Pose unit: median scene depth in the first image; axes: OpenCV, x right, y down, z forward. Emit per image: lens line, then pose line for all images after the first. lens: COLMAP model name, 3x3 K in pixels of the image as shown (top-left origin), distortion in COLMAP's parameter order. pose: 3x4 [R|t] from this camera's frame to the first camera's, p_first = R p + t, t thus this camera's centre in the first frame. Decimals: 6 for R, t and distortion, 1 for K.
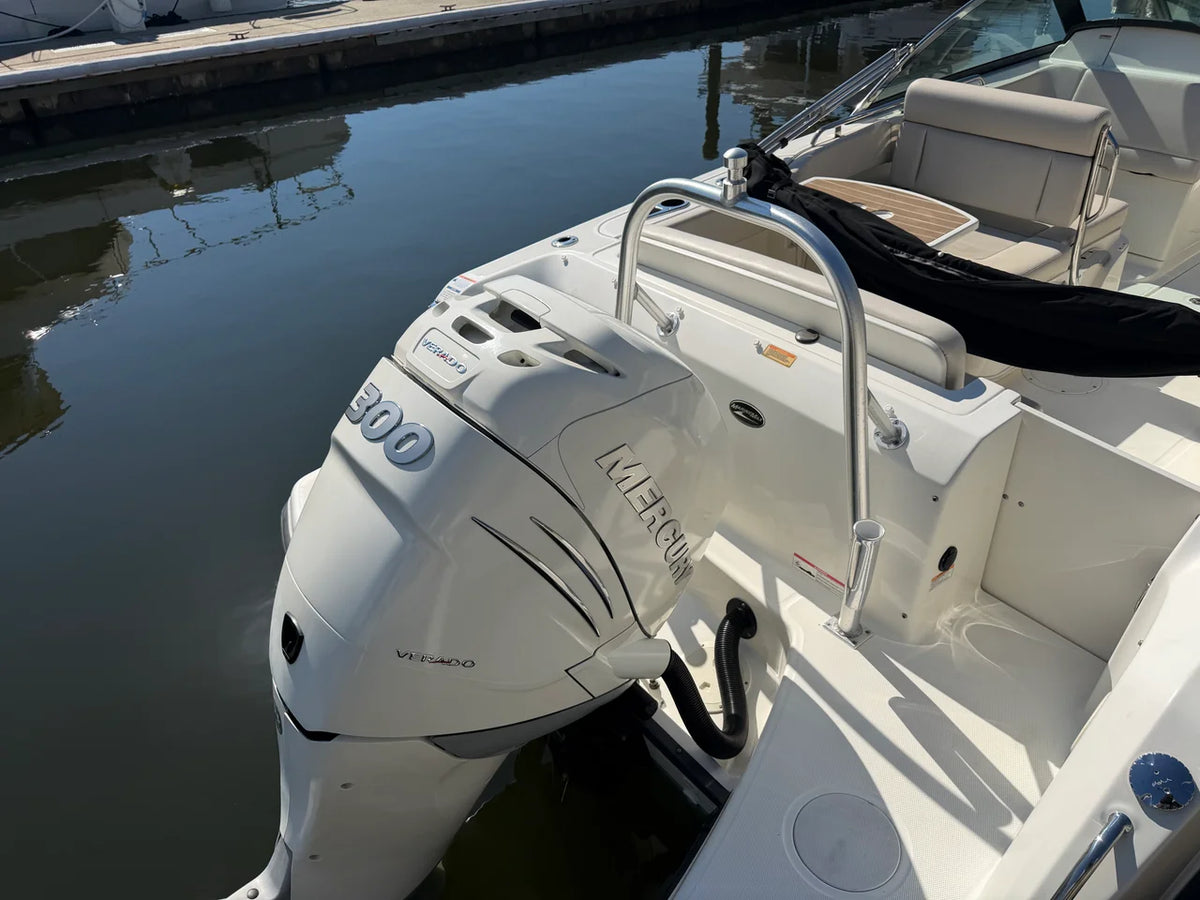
lens RADIAL K [[894.6, 0, 602.7], [0, 894.6, 426.5], [0, 0, 1]] dist [0.005191, -0.005280]
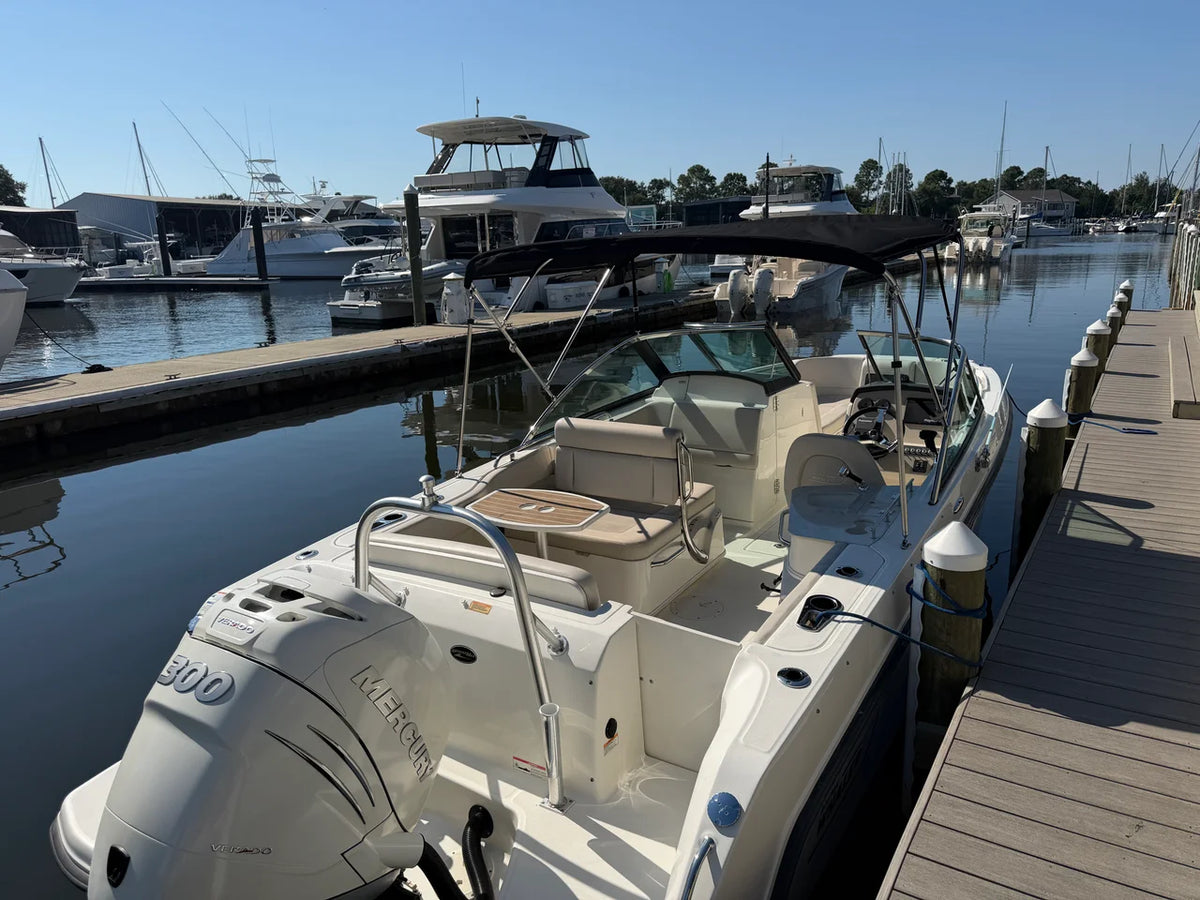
lens RADIAL K [[827.0, 0, 614.9], [0, 827.0, 475.6], [0, 0, 1]] dist [0.077572, -0.081676]
pose [[0.942447, -0.086538, 0.322963, -0.008874], [0.177610, 0.947950, -0.264285, 0.105847], [-0.283282, 0.306436, 0.908762, -0.320861]]
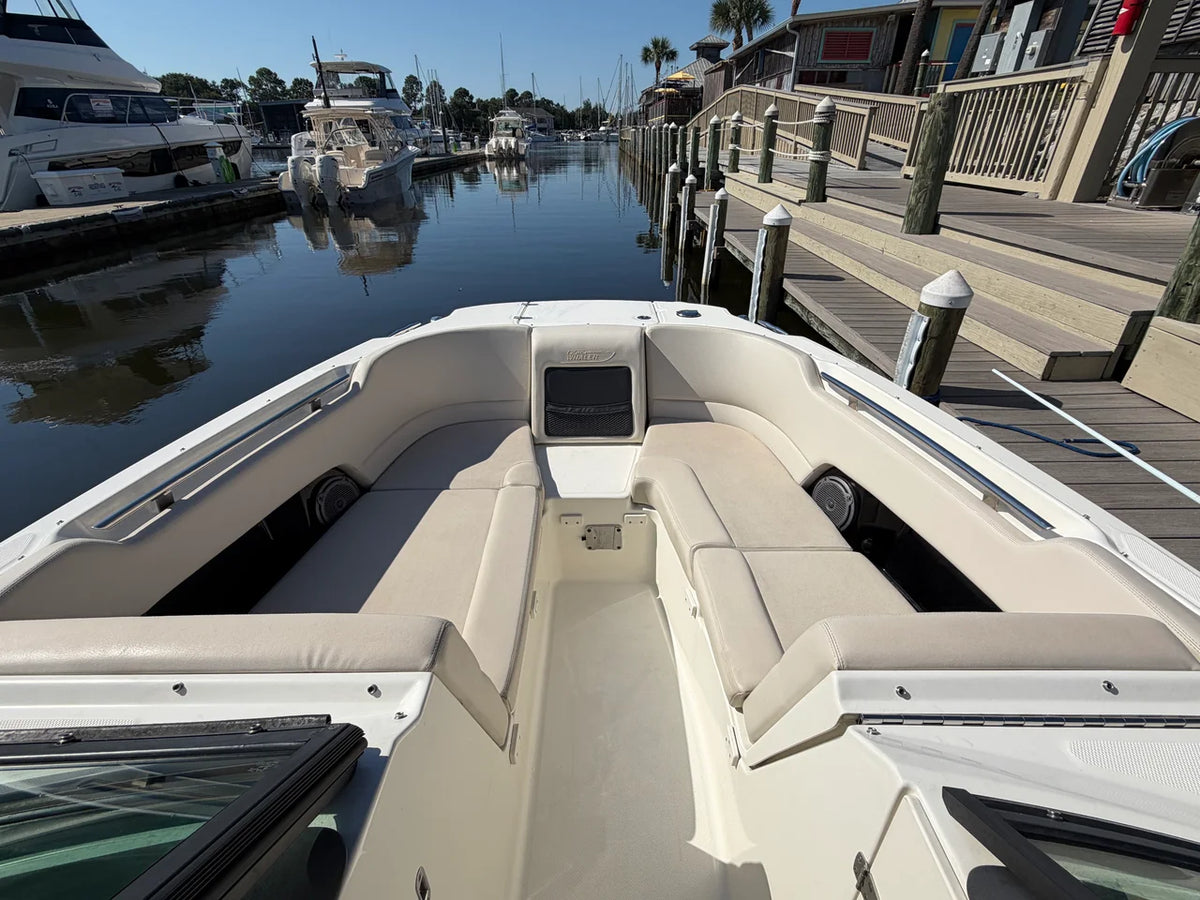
lens RADIAL K [[563.5, 0, 600.0], [0, 563.5, 450.0], [0, 0, 1]] dist [-0.000036, -0.000520]
pose [[0.625728, -0.357295, 0.693401, 1.486569], [0.405128, 0.908492, 0.102539, -0.999928], [-0.666585, 0.216755, 0.713219, 1.769937]]
